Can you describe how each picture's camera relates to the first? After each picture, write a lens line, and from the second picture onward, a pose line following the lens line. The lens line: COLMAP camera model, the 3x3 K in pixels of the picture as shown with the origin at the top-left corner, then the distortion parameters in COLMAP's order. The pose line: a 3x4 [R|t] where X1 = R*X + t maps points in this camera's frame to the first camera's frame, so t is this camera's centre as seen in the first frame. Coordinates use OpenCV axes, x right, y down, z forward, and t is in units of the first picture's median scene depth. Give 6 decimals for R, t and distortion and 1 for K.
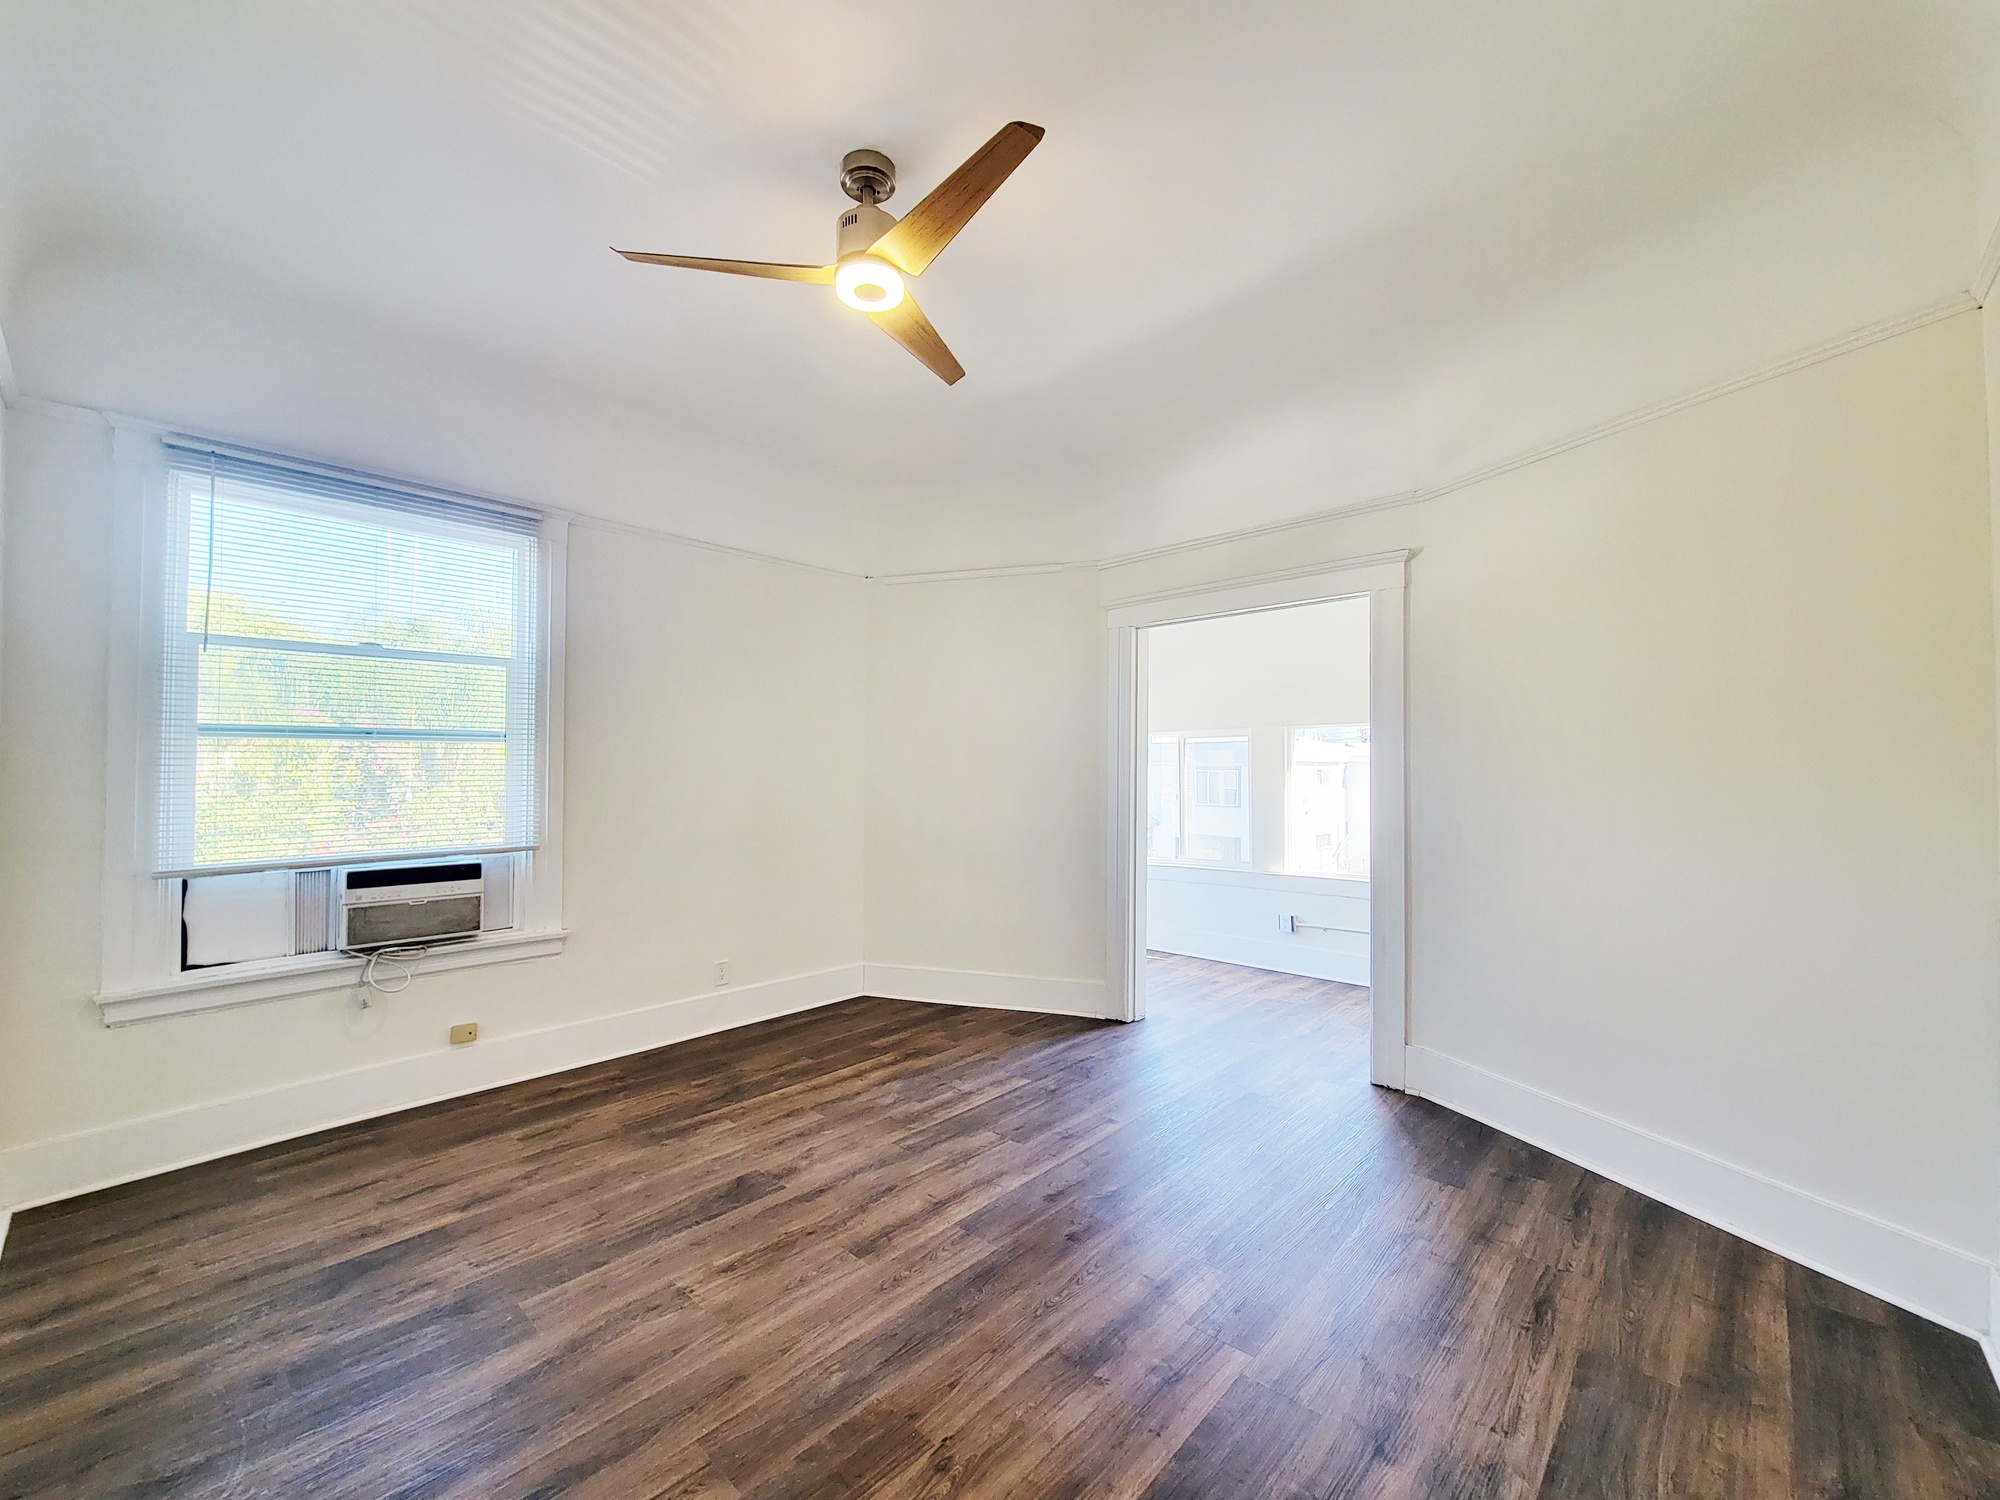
lens RADIAL K [[813.5, 0, 995.8], [0, 813.5, 750.1], [0, 0, 1]] dist [0.001858, -0.003967]
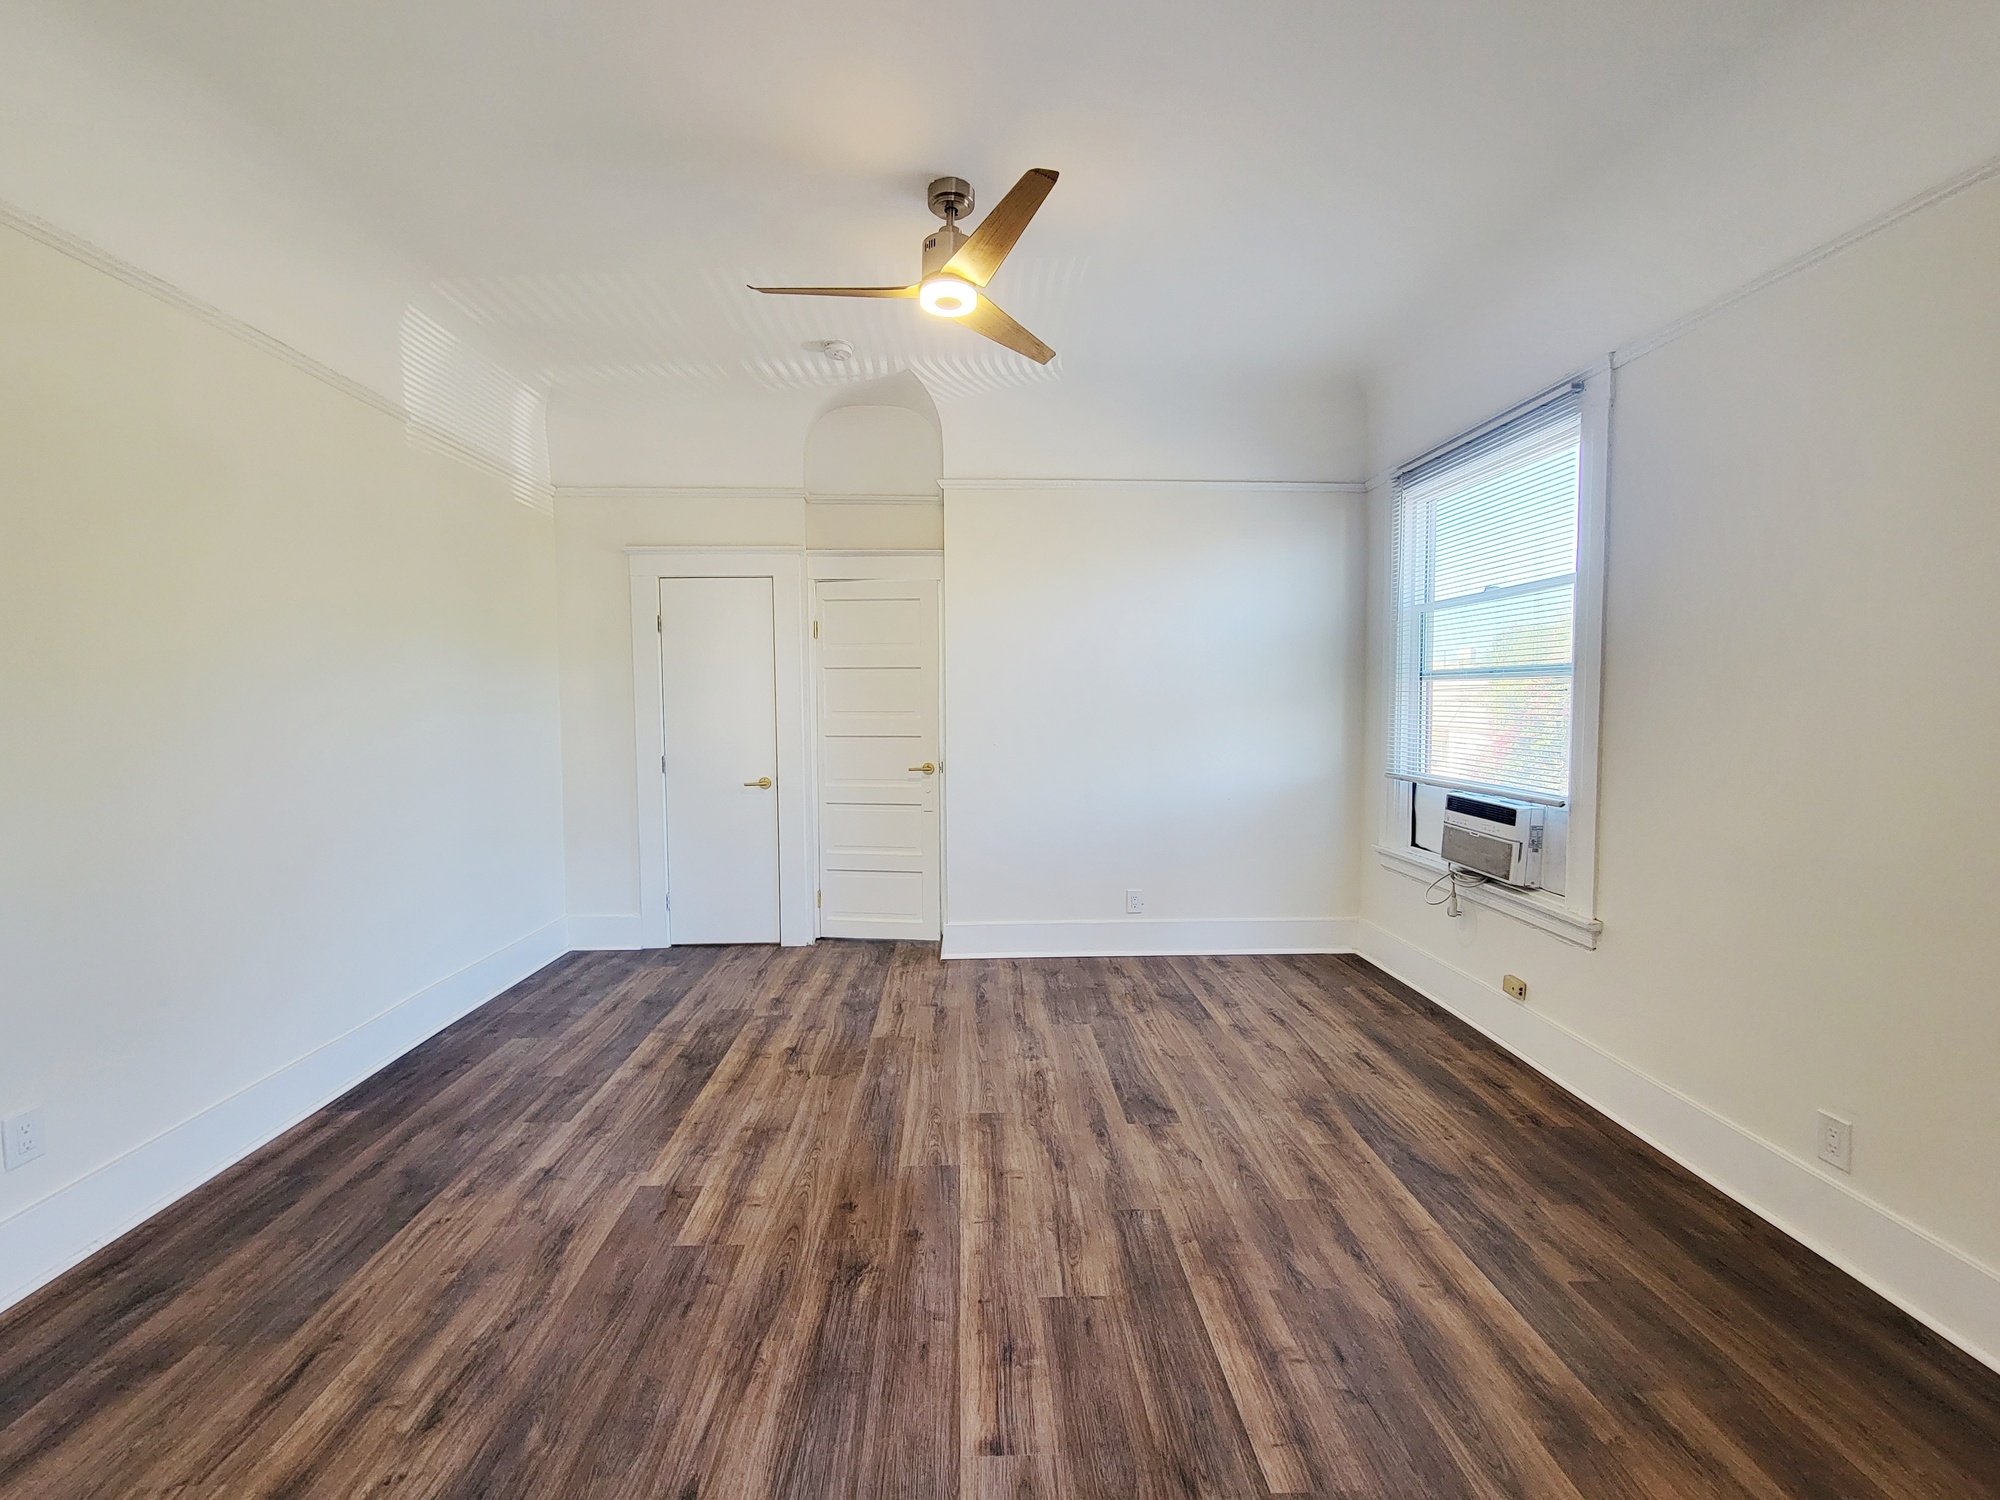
lens RADIAL K [[813.5, 0, 991.3], [0, 813.5, 763.0], [0, 0, 1]] dist [0.001858, -0.003967]
pose [[-0.710590, 0.057585, -0.701246, 0.499198], [0.012523, 0.997523, 0.069224, 0.018036], [0.703495, 0.040408, -0.709551, 1.445754]]
